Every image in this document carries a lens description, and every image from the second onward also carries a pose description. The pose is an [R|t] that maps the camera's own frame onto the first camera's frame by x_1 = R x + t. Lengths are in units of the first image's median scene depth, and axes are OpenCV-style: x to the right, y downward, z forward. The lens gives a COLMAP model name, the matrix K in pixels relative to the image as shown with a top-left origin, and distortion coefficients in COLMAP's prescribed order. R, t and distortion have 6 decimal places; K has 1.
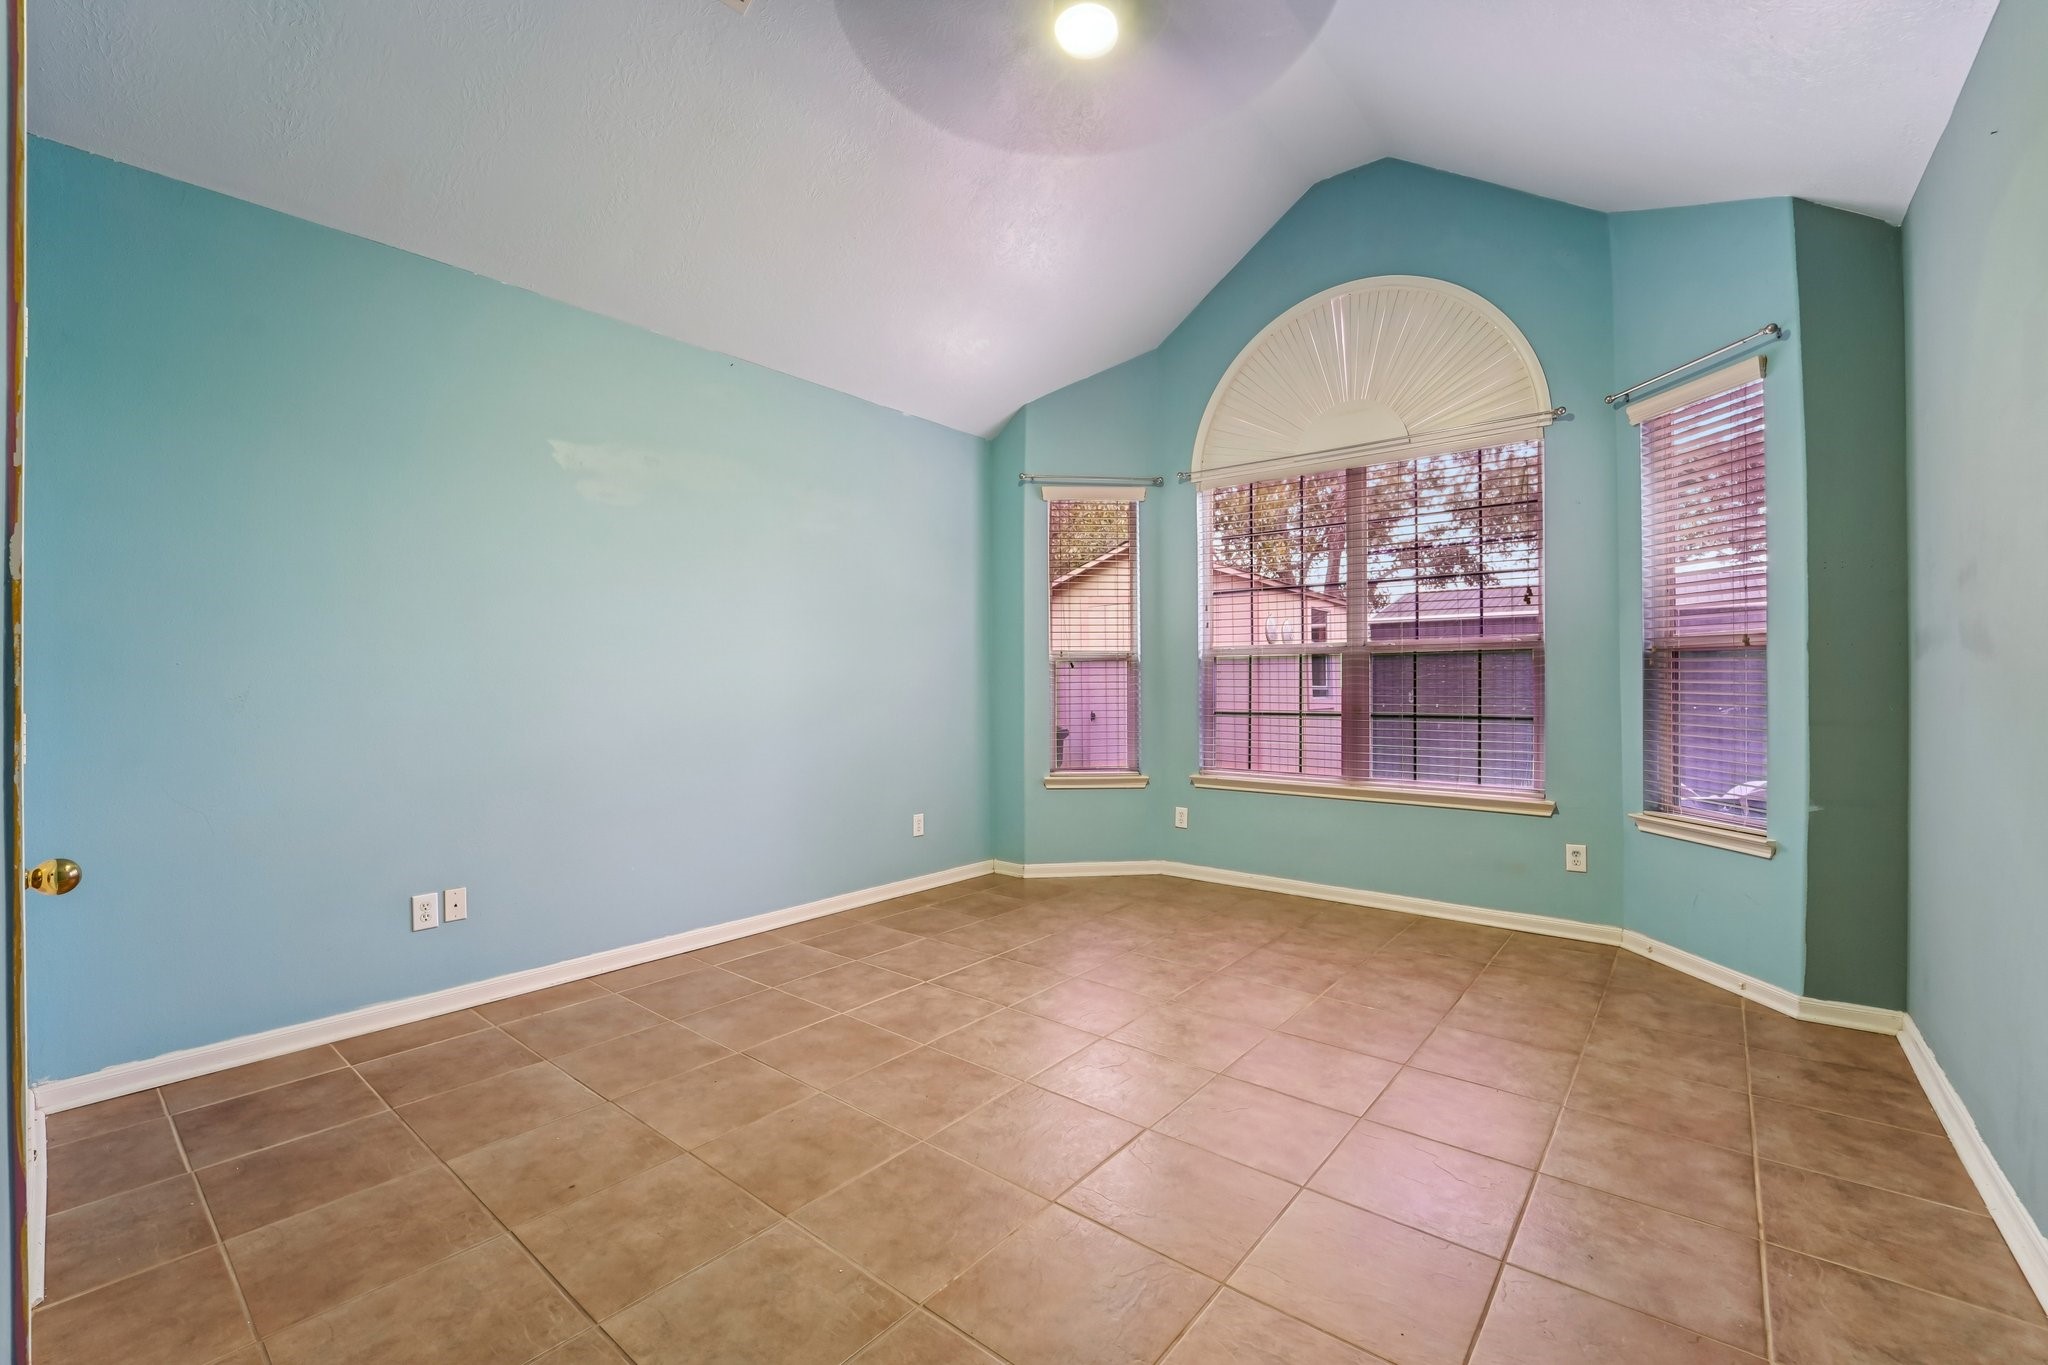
lens RADIAL K [[839.8, 0, 1015.9], [0, 839.8, 681.9], [0, 0, 1]] dist [-0.023136, 0.001874]
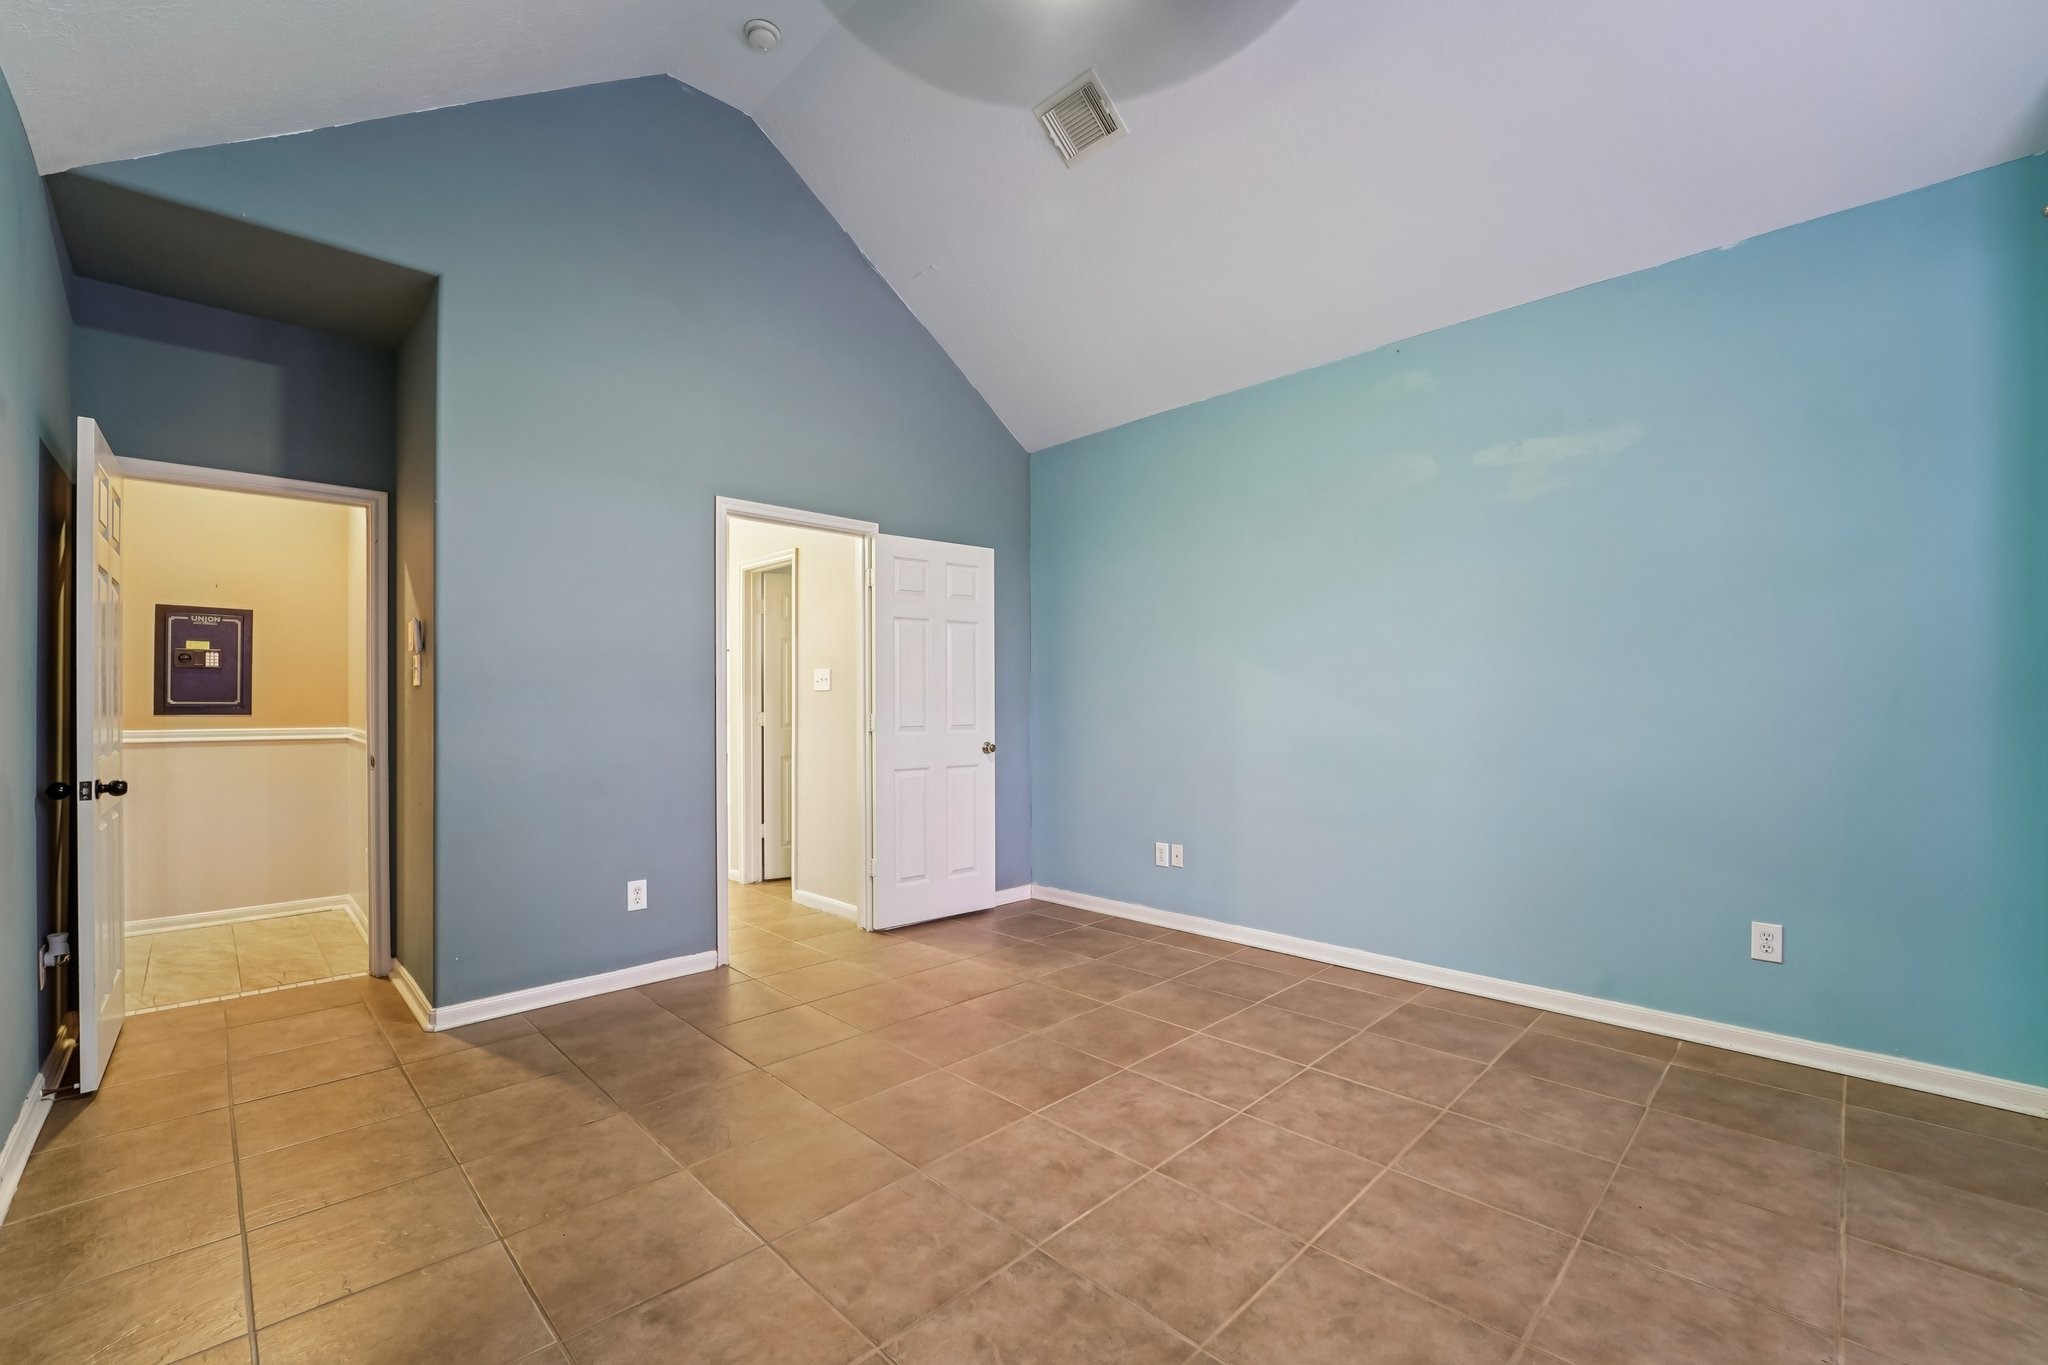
lens RADIAL K [[839.8, 0, 1016.2], [0, 839.8, 698.3], [0, 0, 1]] dist [-0.023136, 0.001874]
pose [[-0.099843, -0.002436, -0.995000, 0.731046], [0.012543, 0.999914, -0.003707, -0.002033], [0.994924, -0.012850, -0.099804, 0.800620]]
